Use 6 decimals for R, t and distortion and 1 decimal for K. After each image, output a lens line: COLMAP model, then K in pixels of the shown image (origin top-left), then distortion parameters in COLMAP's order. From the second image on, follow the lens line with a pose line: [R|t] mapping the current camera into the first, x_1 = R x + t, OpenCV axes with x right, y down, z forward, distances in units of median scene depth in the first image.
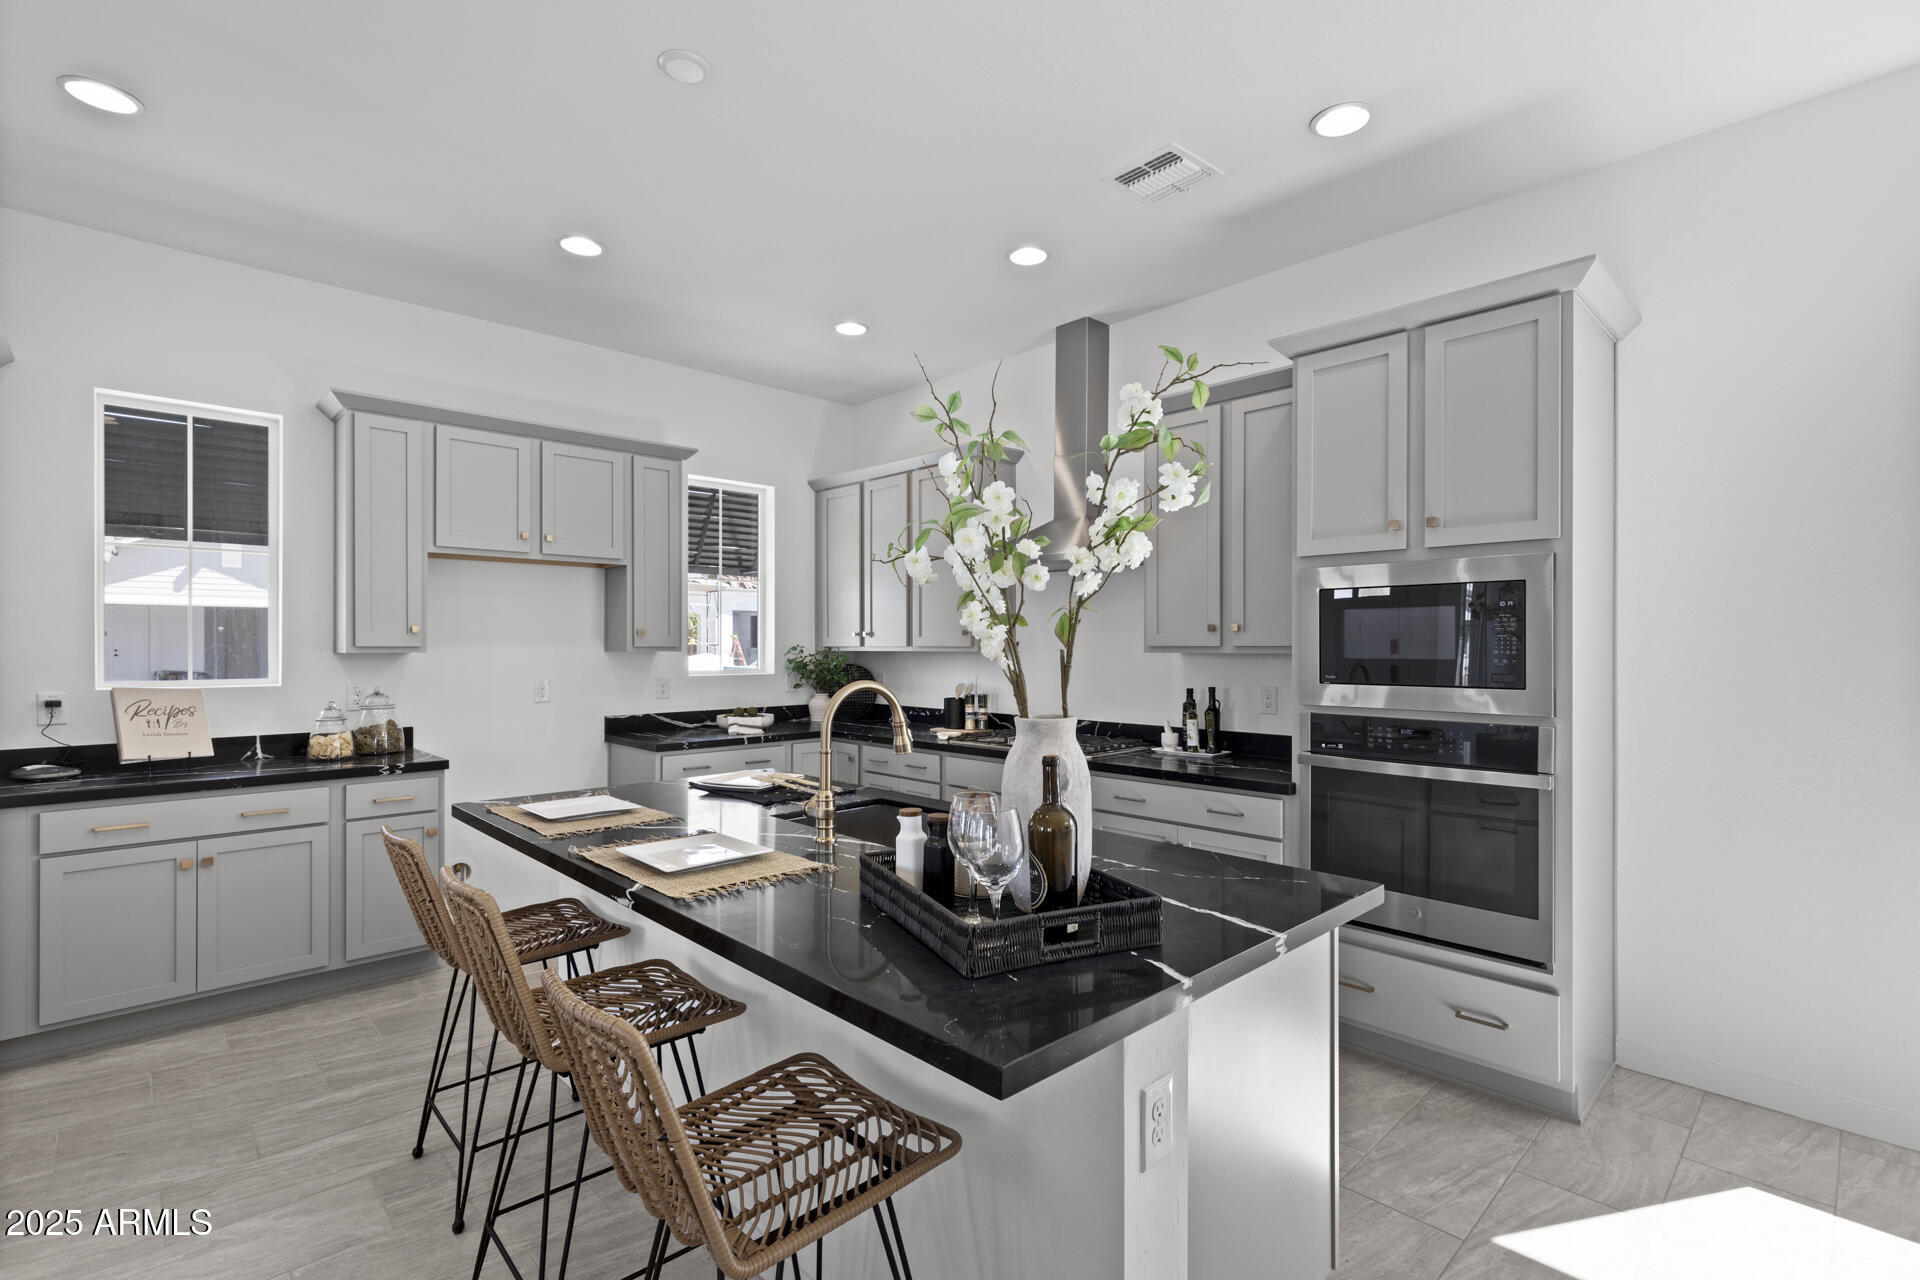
lens RADIAL K [[862.8, 0, 969.4], [0, 862.8, 638.6], [0, 0, 1]] dist [0.008550, 0.000429]
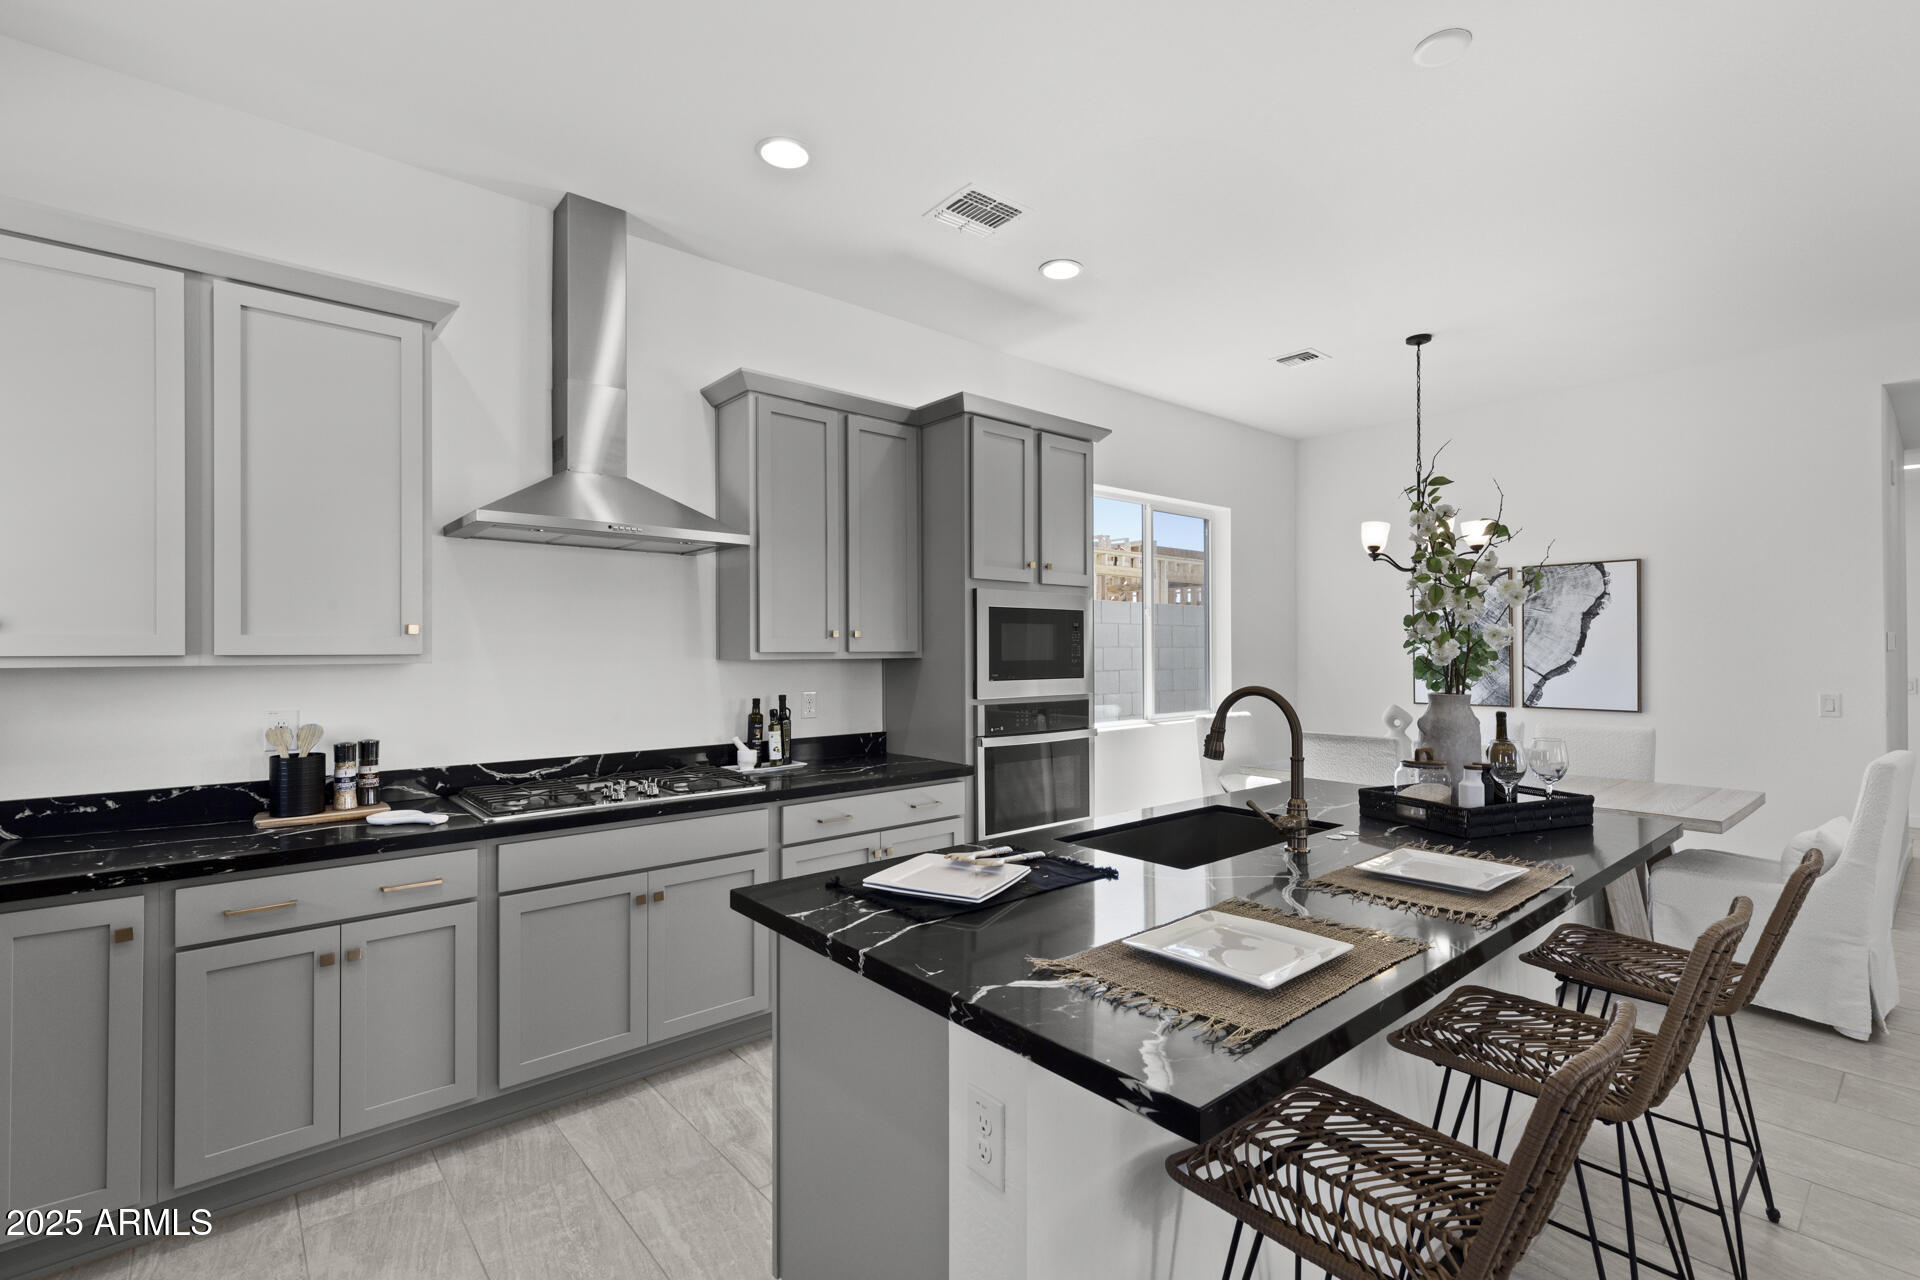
lens RADIAL K [[862.8, 0, 969.4], [0, 862.8, 638.6], [0, 0, 1]] dist [0.008550, 0.000429]
pose [[0.051366, 0.017212, 0.998532, -0.659013], [-0.004747, 0.999844, -0.016991, 0.008862], [-0.998669, -0.003867, 0.051440, 0.745005]]
